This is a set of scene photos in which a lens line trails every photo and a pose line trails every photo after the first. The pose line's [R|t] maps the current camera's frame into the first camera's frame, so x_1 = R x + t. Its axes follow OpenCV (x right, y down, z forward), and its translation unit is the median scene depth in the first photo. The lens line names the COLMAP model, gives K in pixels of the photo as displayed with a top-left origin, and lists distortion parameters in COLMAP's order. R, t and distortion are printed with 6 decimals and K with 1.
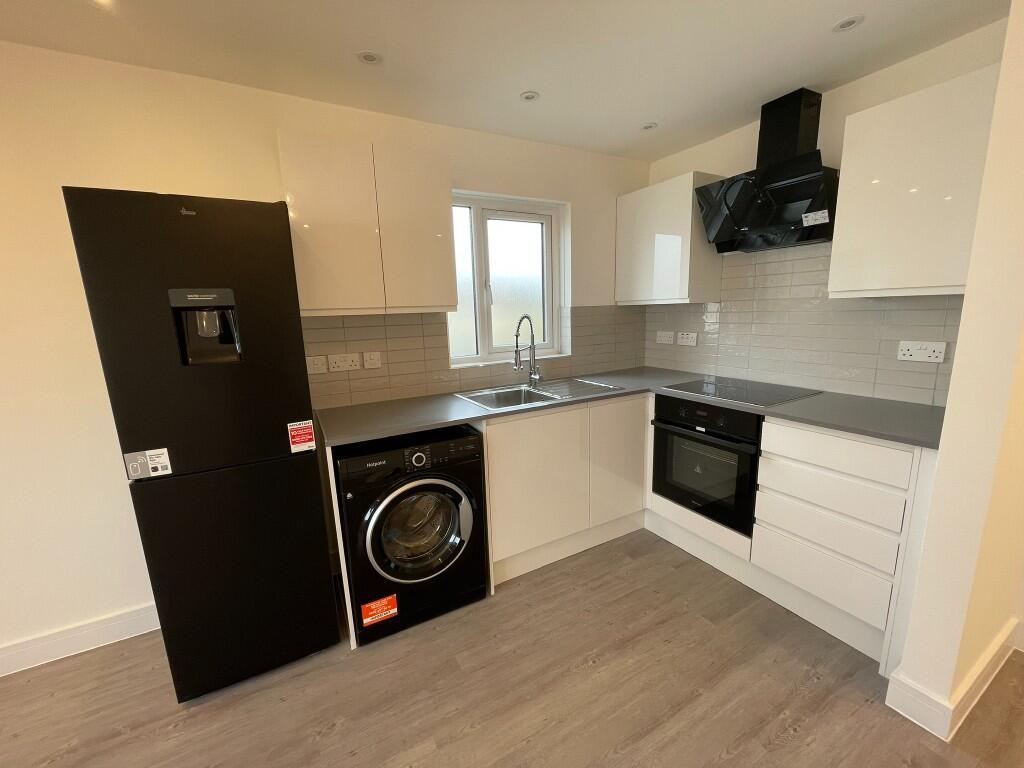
lens RADIAL K [[407.9, 0, 507.9], [0, 407.9, 383.9], [0, 0, 1]] dist [-0.009395, 0.000229]
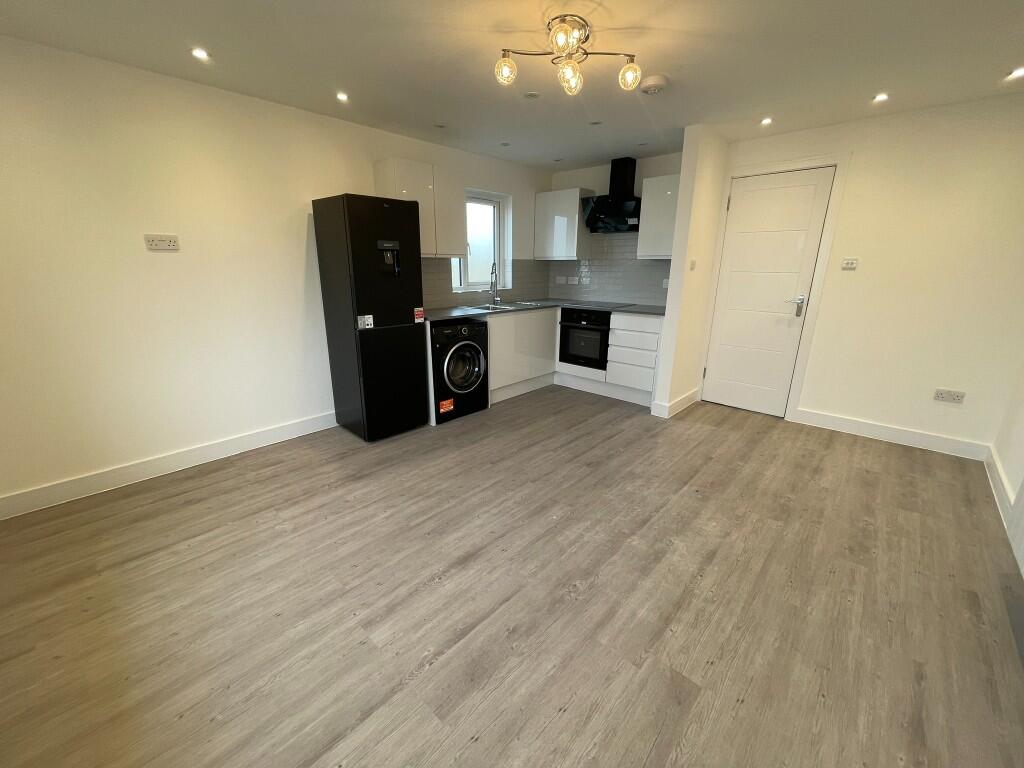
lens RADIAL K [[413.4, 0, 510.3], [0, 413.4, 385.8], [0, 0, 1]] dist [0.000642, 0.000268]
pose [[0.949359, -0.052233, 0.309822, -0.591385], [0.021012, 0.994432, 0.103265, 0.225084], [-0.313491, -0.091526, 0.945170, -0.962651]]
